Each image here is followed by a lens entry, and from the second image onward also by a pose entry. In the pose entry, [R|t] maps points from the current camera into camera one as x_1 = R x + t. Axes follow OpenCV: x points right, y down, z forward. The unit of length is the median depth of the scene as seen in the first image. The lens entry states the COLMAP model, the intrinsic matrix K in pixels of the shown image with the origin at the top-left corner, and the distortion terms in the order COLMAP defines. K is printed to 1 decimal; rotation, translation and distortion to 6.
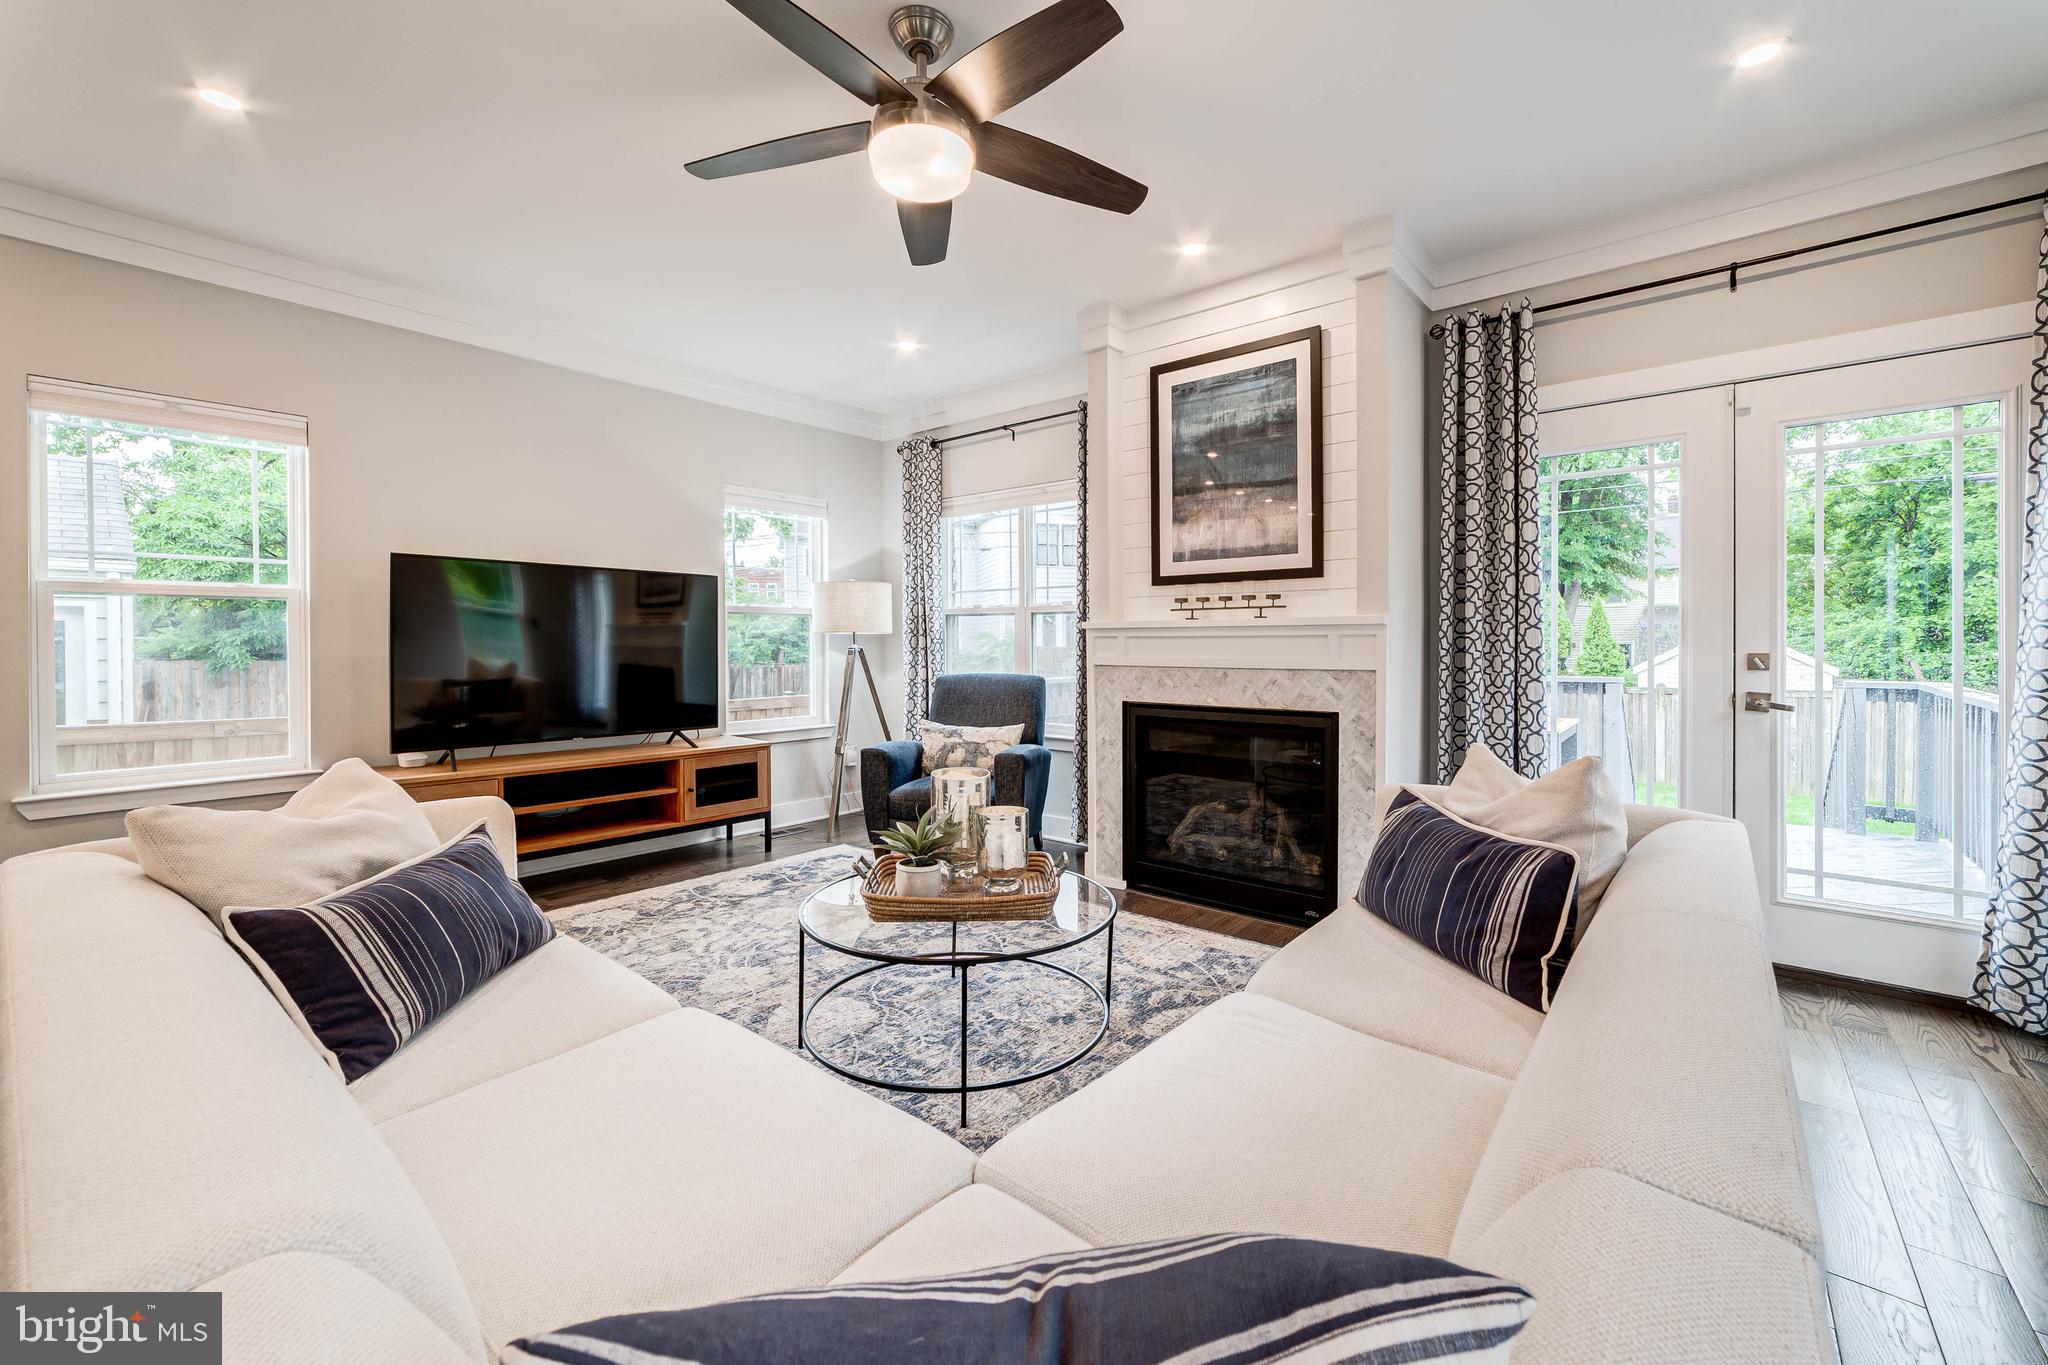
lens RADIAL K [[812.4, 0, 1056.3], [0, 812.4, 642.6], [0, 0, 1]] dist [-0.003832, 0.001624]
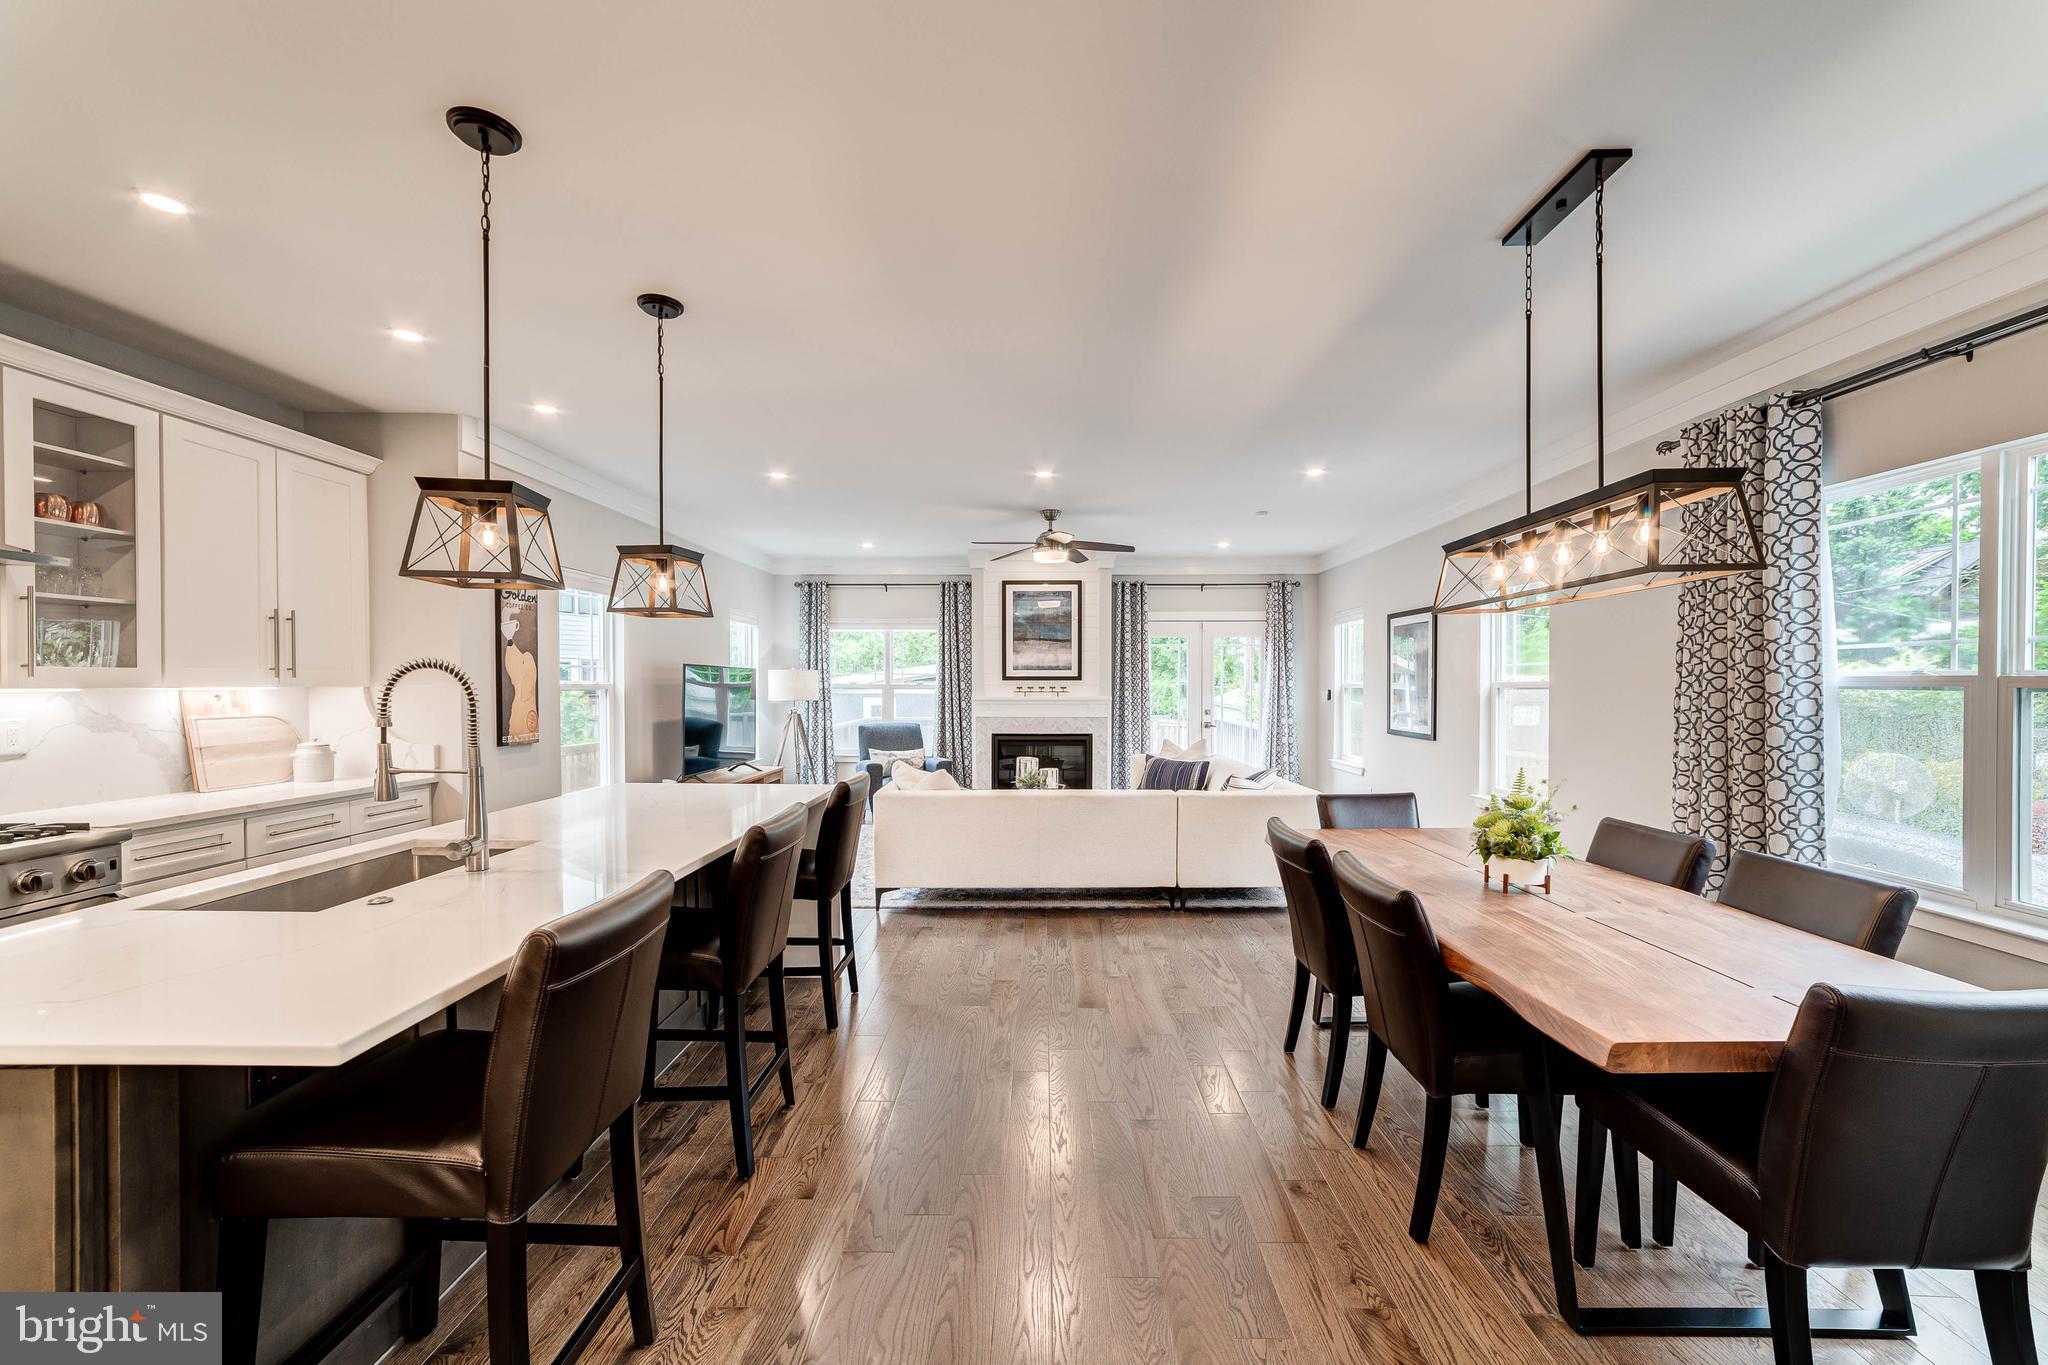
lens RADIAL K [[803.0, 0, 1002.2], [0, 803.0, 680.0], [0, 0, 1]] dist [-0.003452, -0.000389]
pose [[0.805874, 0.004248, 0.592071, -1.210563], [-0.001184, 0.999984, -0.005562, -0.061148], [-0.592085, 0.003781, 0.805866, -0.771772]]
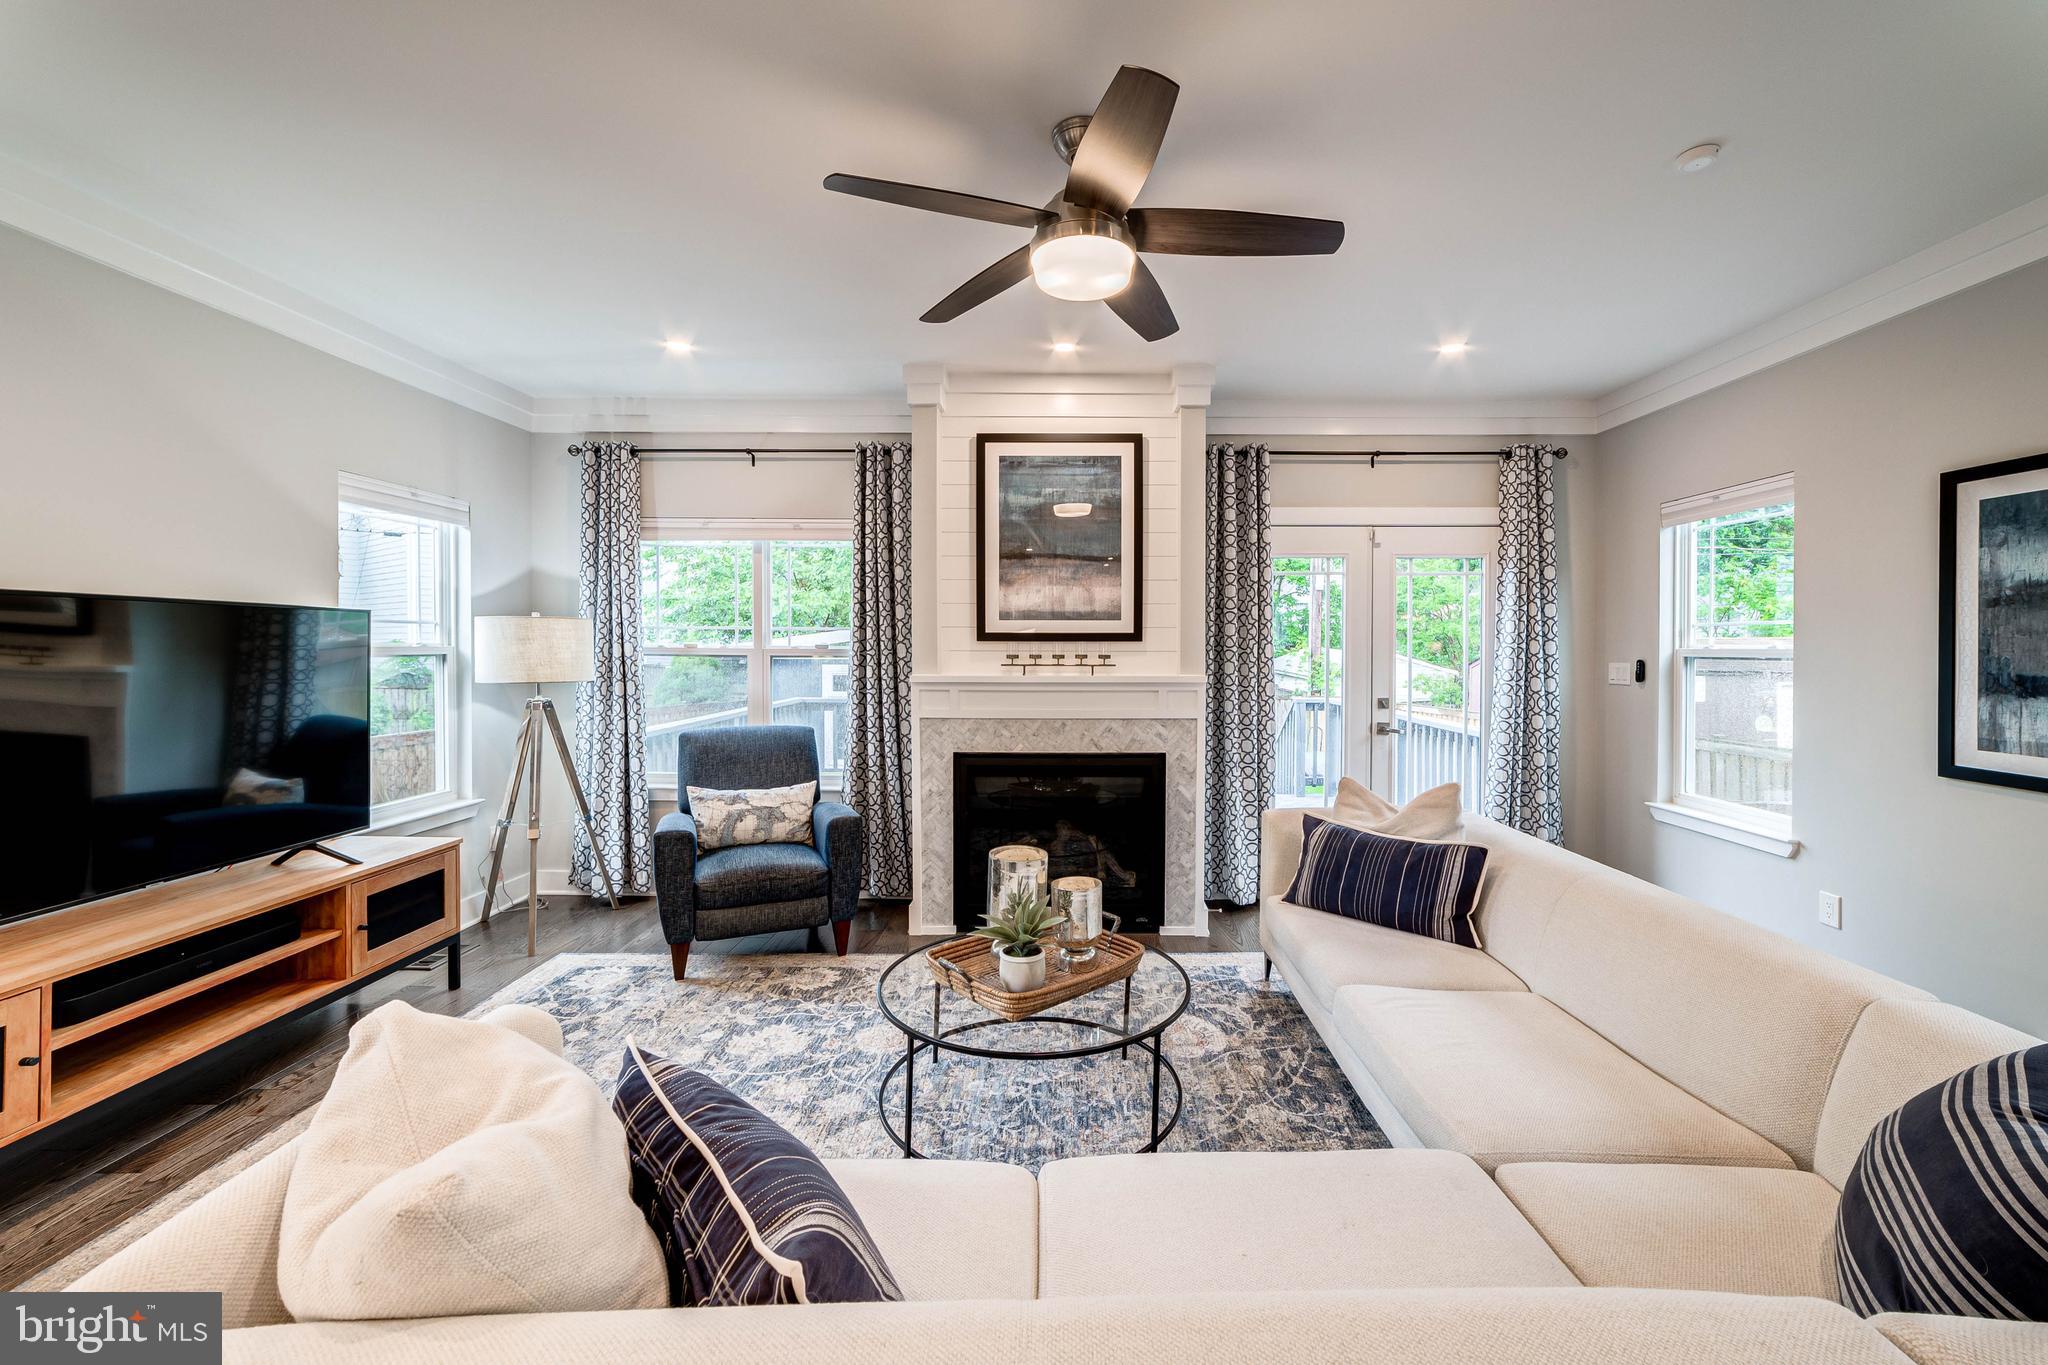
lens RADIAL K [[812.4, 0, 1051.5], [0, 812.4, 651.0], [0, 0, 1]] dist [-0.003832, 0.001624]
pose [[0.785065, -0.001062, 0.619412, -0.480212], [-0.001966, 0.999989, 0.004207, -0.064154], [-0.619410, -0.004521, 0.785055, 0.116604]]
